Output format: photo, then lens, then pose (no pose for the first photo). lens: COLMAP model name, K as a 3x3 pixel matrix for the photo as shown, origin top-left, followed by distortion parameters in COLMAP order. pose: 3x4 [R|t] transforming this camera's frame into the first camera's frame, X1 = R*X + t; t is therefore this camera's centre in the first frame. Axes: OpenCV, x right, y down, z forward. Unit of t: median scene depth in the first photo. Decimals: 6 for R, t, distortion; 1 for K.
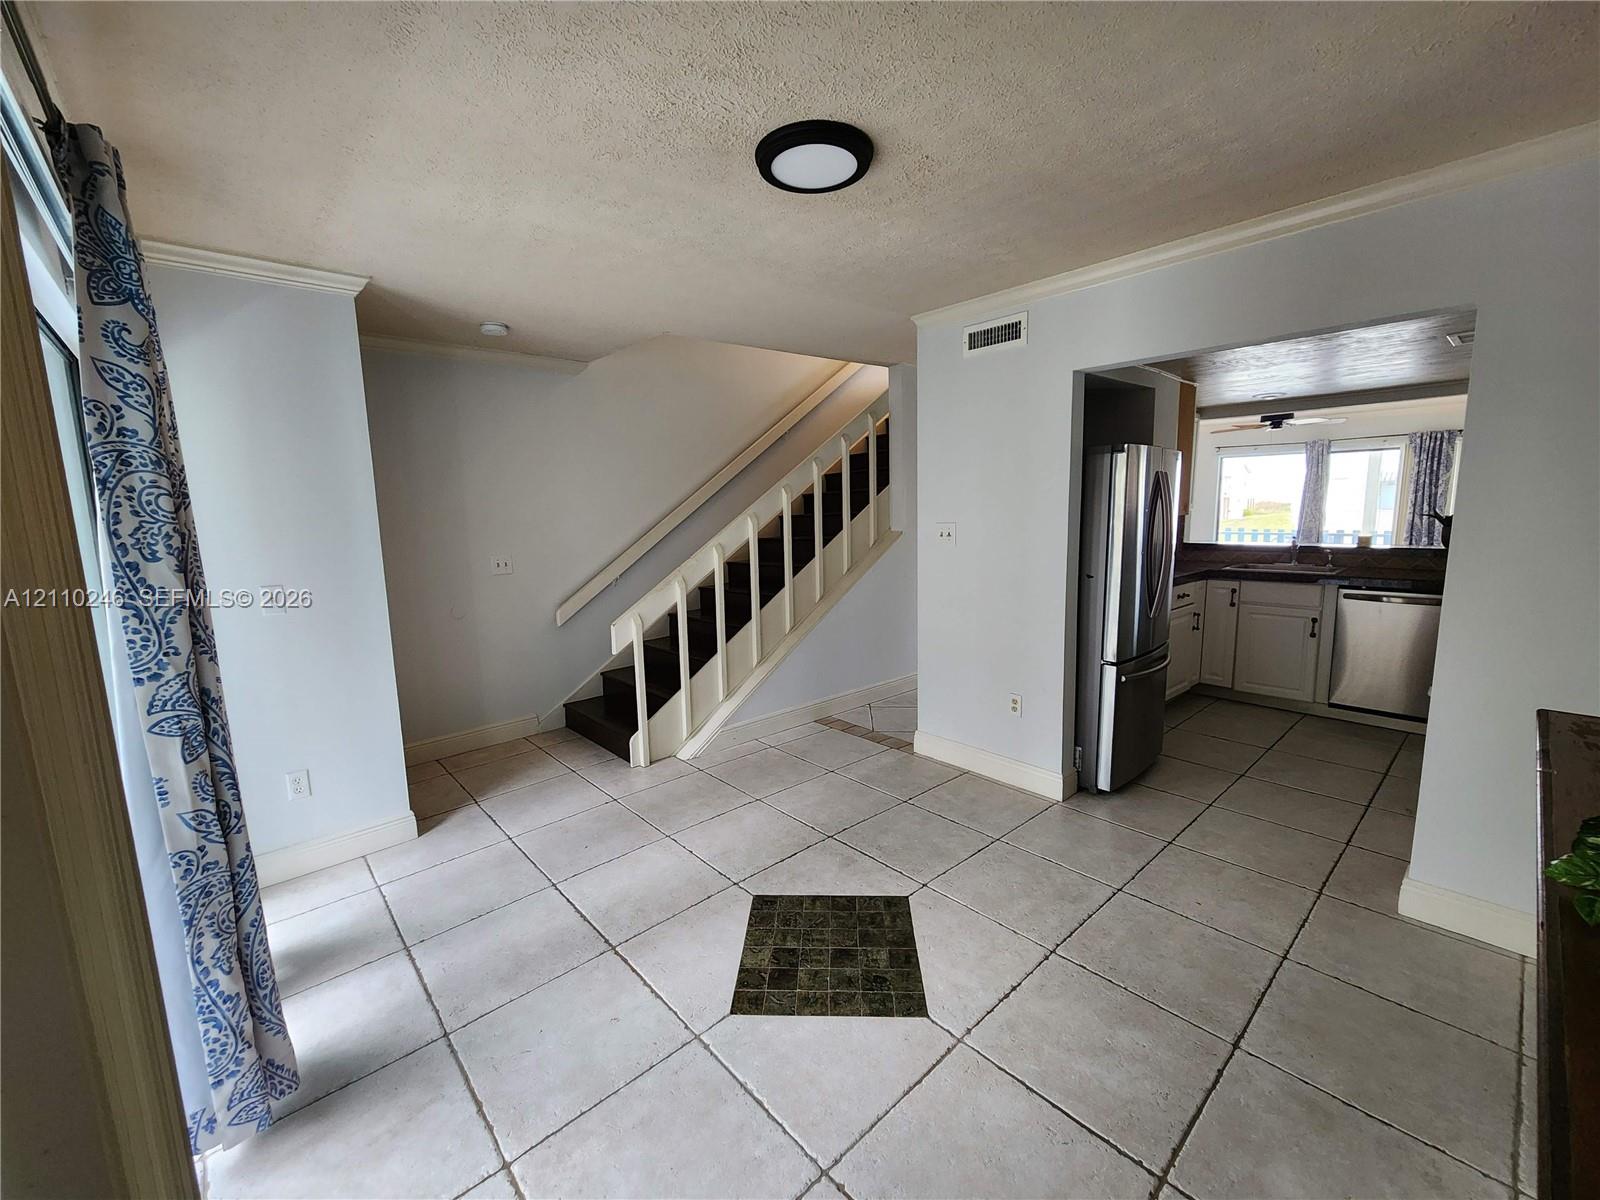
lens RADIAL K [[652.8, 0, 801.8], [0, 652.8, 598.8], [0, 0, 1]] dist [0.000494, -0.000324]
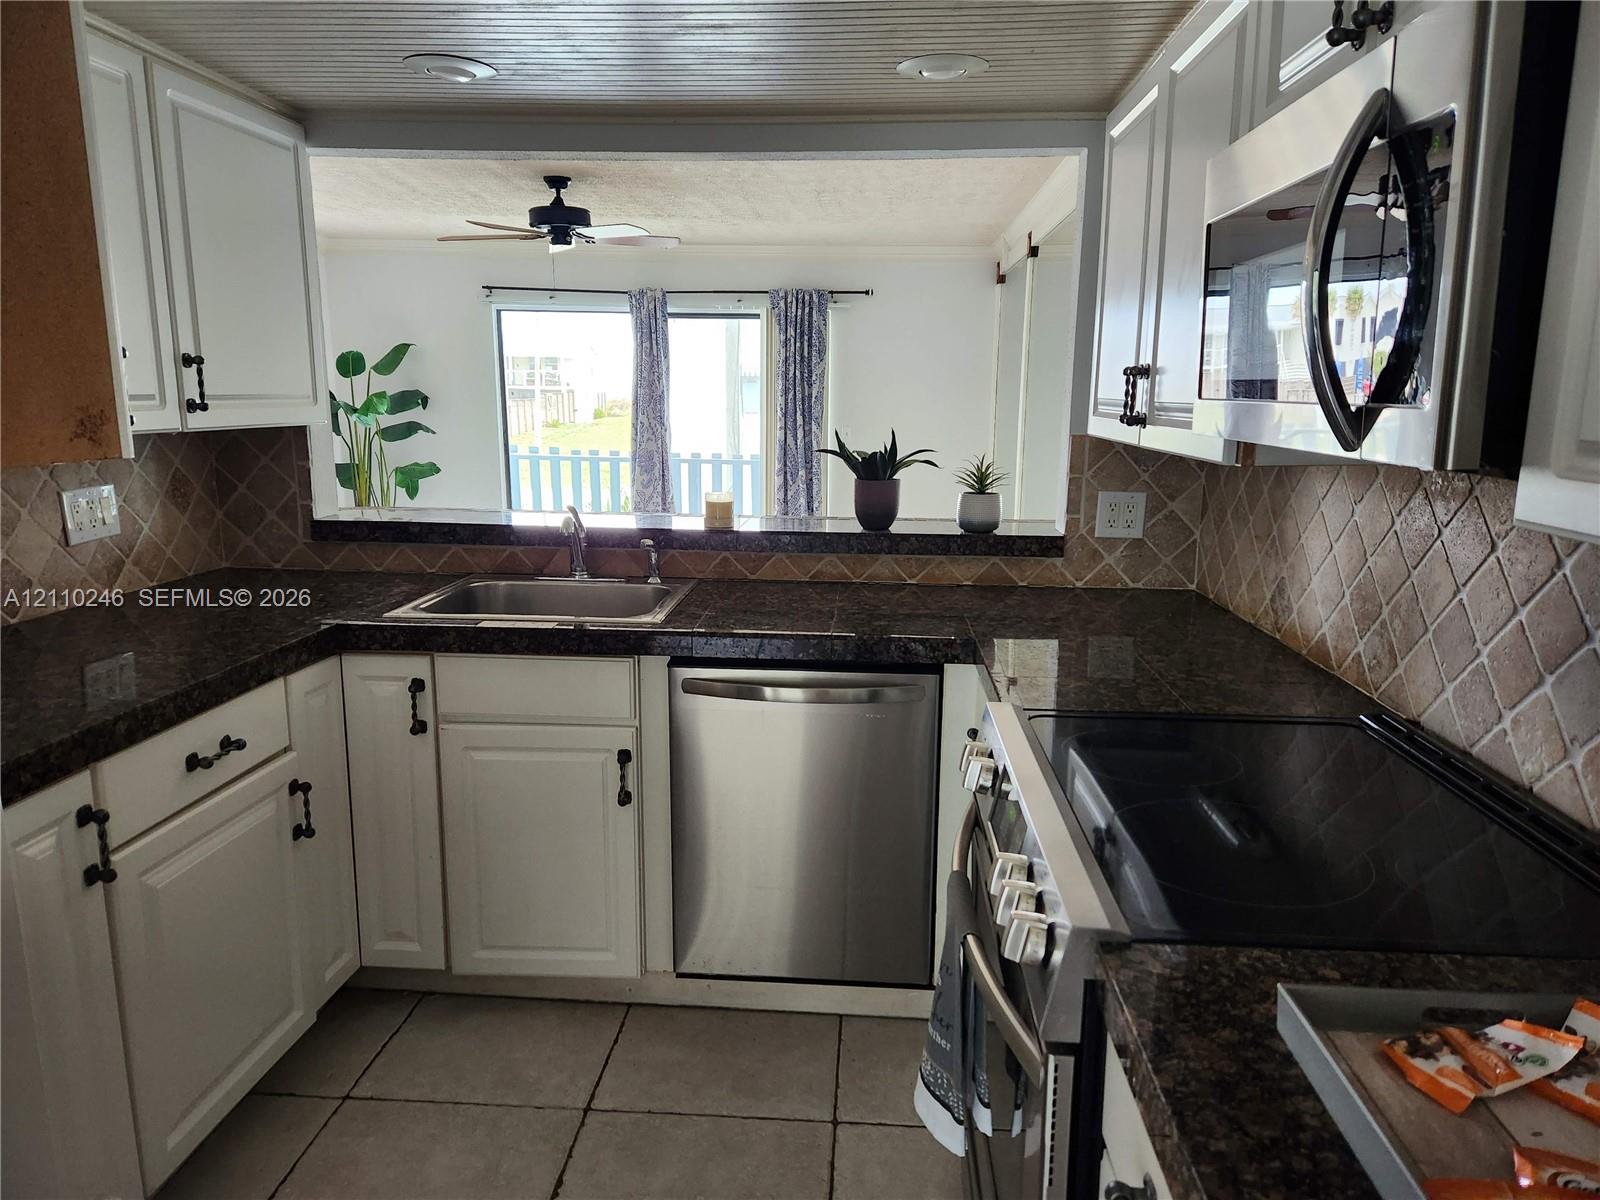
lens RADIAL K [[1063.6, 0, 799.5], [0, 1063.6, 611.3], [0, 0, 1]] dist [0.094079, -0.094592]
pose [[0.716228, -0.110578, 0.689050, 0.603071], [0.071587, 0.993800, 0.085073, -0.110672], [-0.694185, -0.011604, 0.719703, 0.677252]]
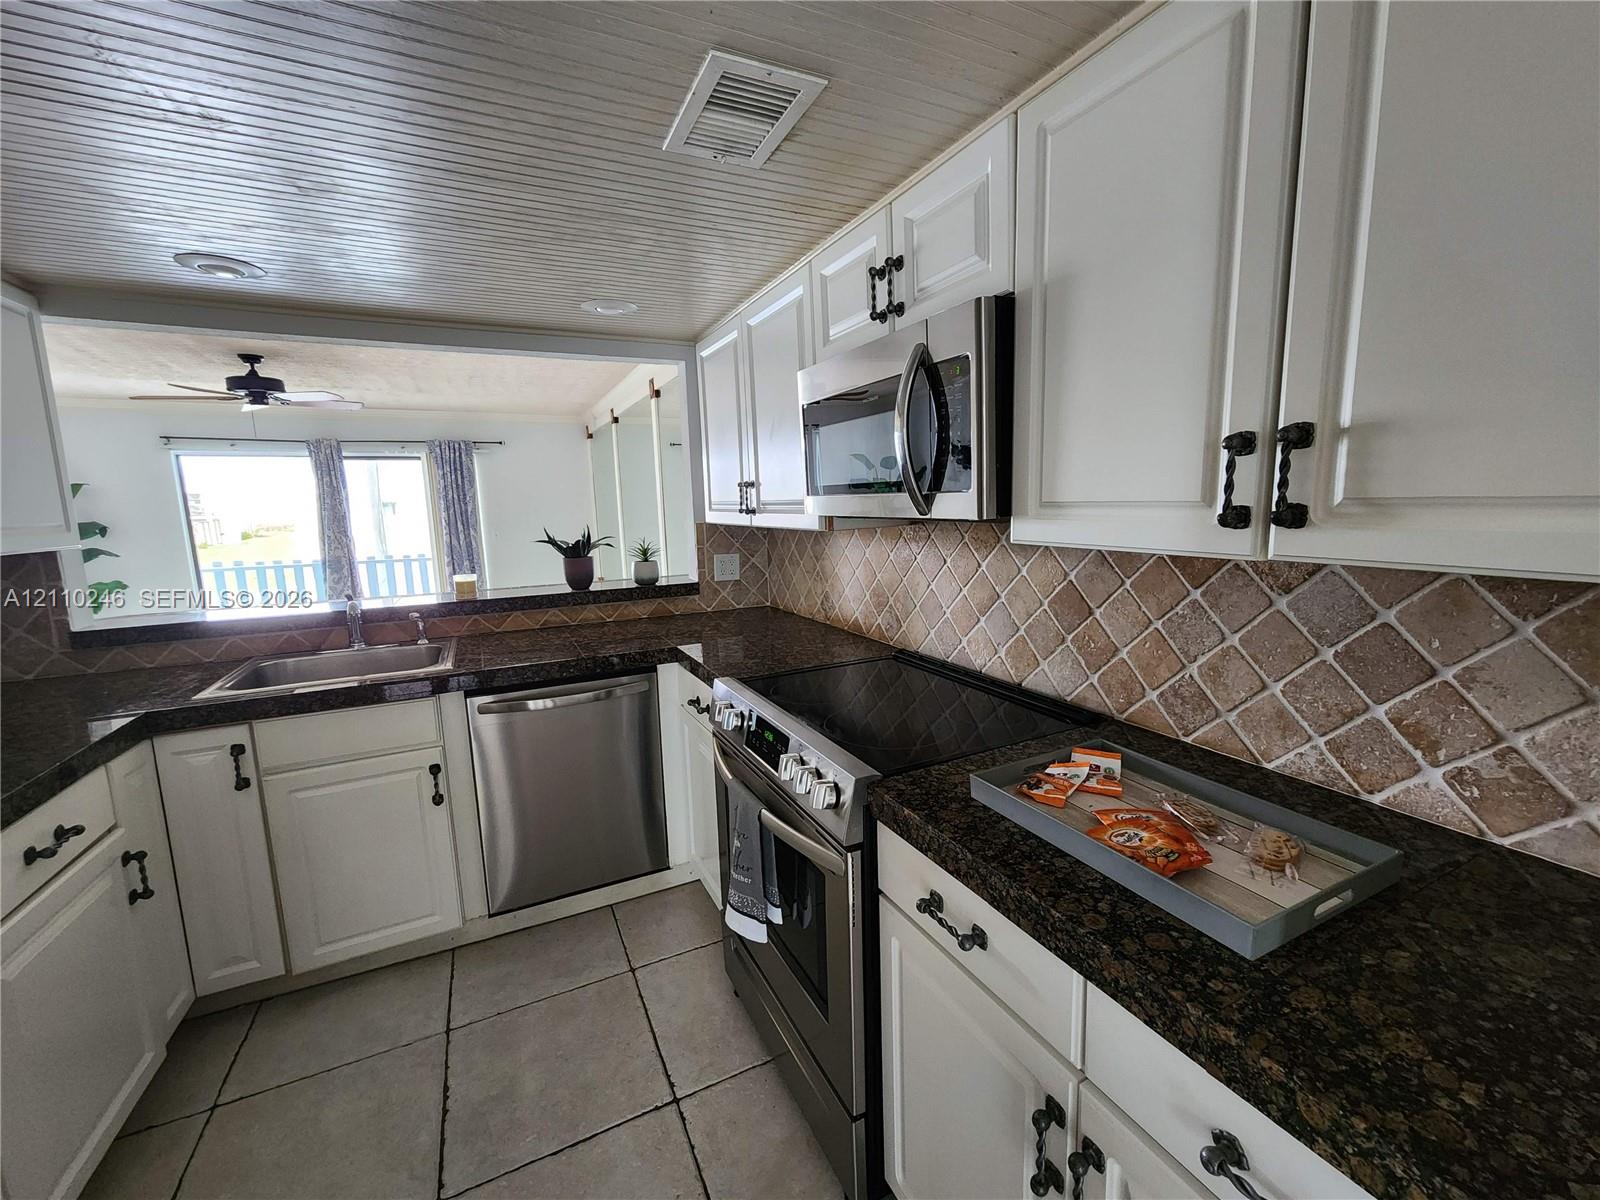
lens RADIAL K [[653.1, 0, 799.0], [0, 653.1, 599.3], [0, 0, 1]] dist [0.000740, -0.000259]
pose [[0.273273, -0.126909, 0.953528, 0.538890], [0.155706, 0.984023, 0.086344, -0.114898], [-0.949251, 0.124875, 0.288667, 0.764778]]
